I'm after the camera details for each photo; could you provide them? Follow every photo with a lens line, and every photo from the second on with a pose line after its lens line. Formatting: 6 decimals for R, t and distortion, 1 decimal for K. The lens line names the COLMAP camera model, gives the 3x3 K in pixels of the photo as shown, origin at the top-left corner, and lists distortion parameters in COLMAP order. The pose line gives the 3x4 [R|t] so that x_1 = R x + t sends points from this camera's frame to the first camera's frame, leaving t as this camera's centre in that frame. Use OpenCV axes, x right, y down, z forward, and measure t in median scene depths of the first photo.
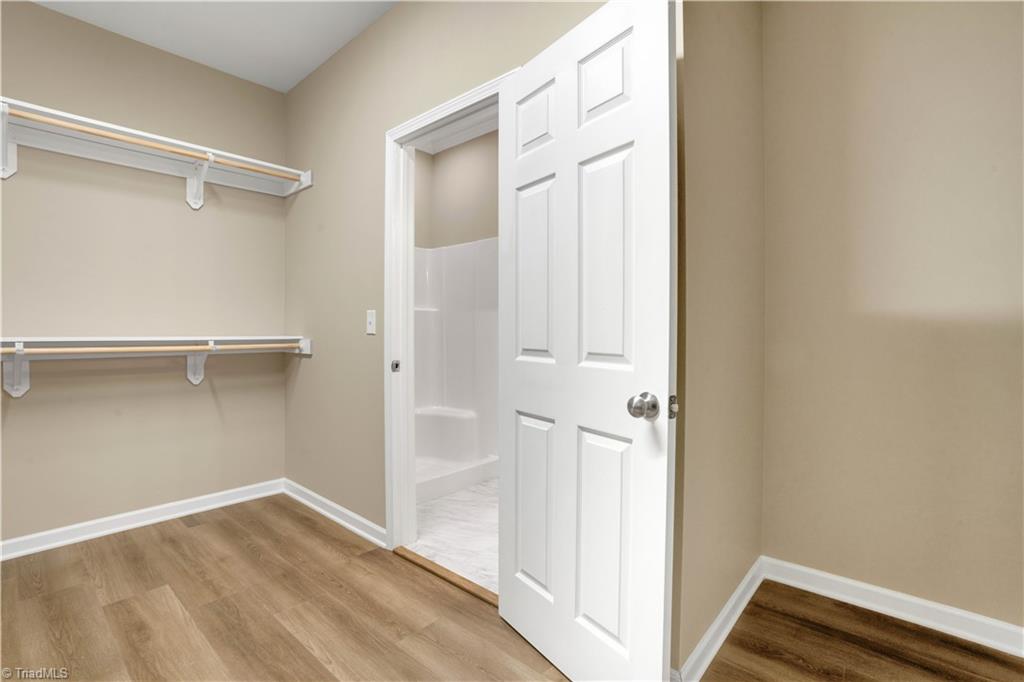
lens RADIAL K [[479.4, 0, 501.3], [0, 479.4, 324.8], [0, 0, 1]] dist [-0.059971, 0.024070]
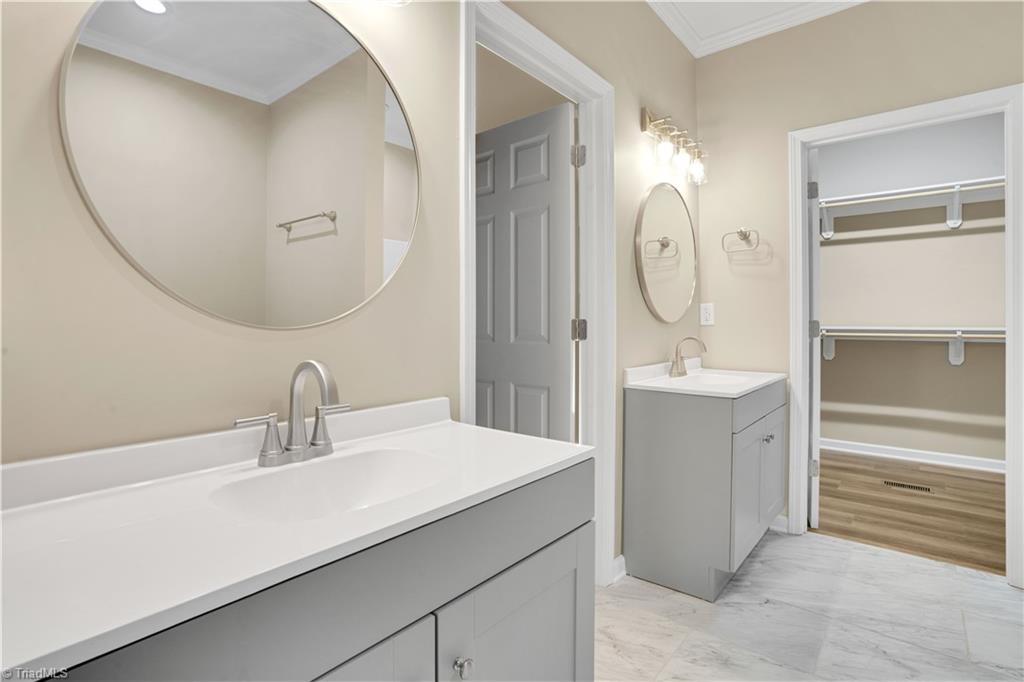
lens RADIAL K [[479.4, 0, 501.3], [0, 479.4, 324.8], [0, 0, 1]] dist [-0.059971, 0.024070]
pose [[-0.999909, -0.004535, -0.012683, 1.027358], [-0.004509, 0.999988, -0.002100, 0.021268], [0.012692, -0.002043, -0.999917, 2.587230]]
